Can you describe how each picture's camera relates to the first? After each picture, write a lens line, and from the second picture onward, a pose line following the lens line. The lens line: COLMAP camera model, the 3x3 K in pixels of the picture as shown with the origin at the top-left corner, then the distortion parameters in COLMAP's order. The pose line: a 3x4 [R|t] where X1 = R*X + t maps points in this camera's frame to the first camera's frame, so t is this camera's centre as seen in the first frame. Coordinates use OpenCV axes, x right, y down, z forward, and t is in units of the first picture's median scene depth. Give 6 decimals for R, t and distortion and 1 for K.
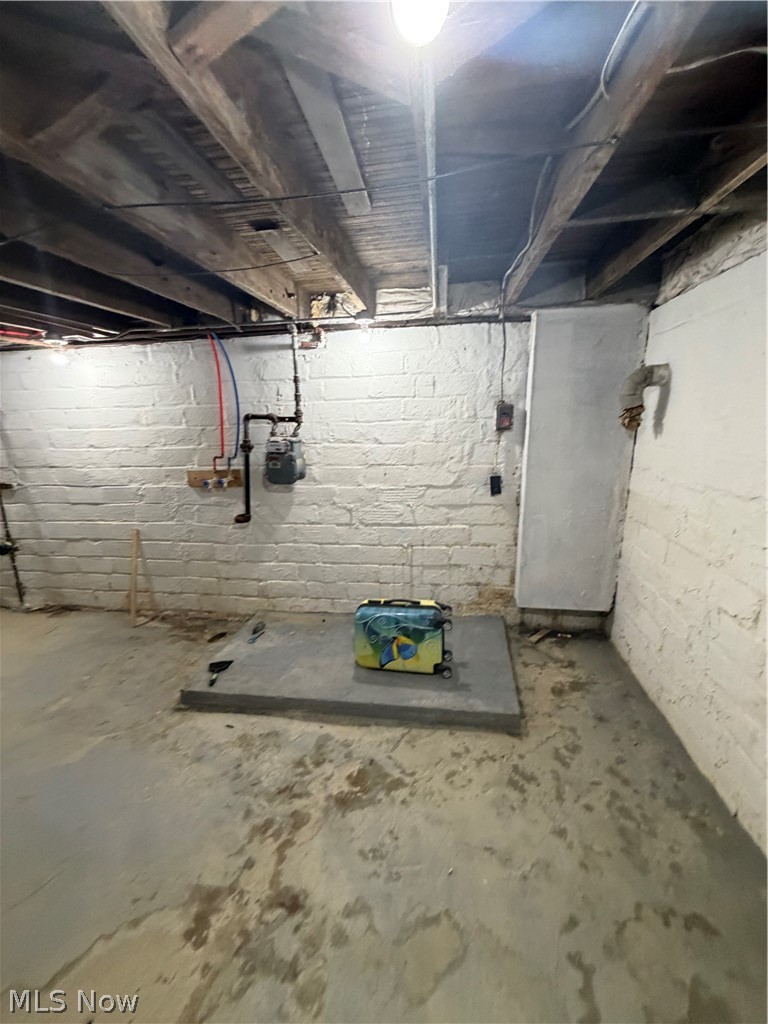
lens RADIAL K [[408.8, 0, 384.6], [0, 408.8, 514.6], [0, 0, 1]] dist [-0.001091, 0.000316]
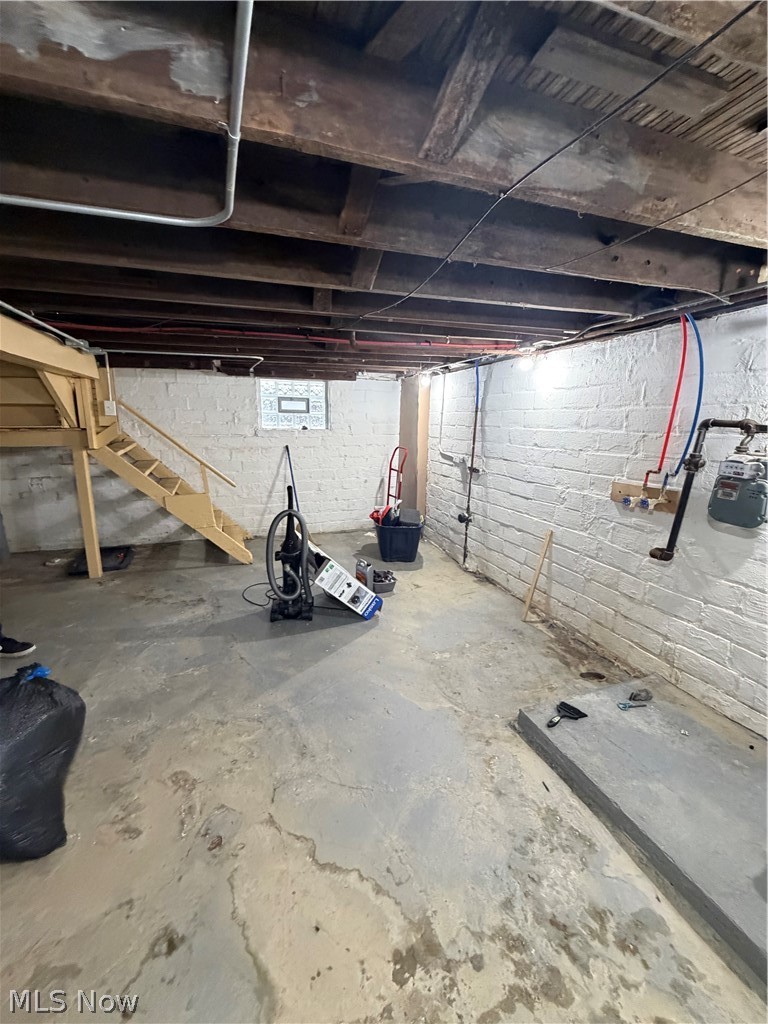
lens RADIAL K [[408.8, 0, 382.0], [0, 408.8, 510.5], [0, 0, 1]] dist [-0.001091, 0.000316]
pose [[0.470031, 0.219085, -0.855028, 0.044951], [-0.224209, 0.966567, 0.124411, -0.048050], [0.853699, 0.133228, 0.503437, 0.156392]]
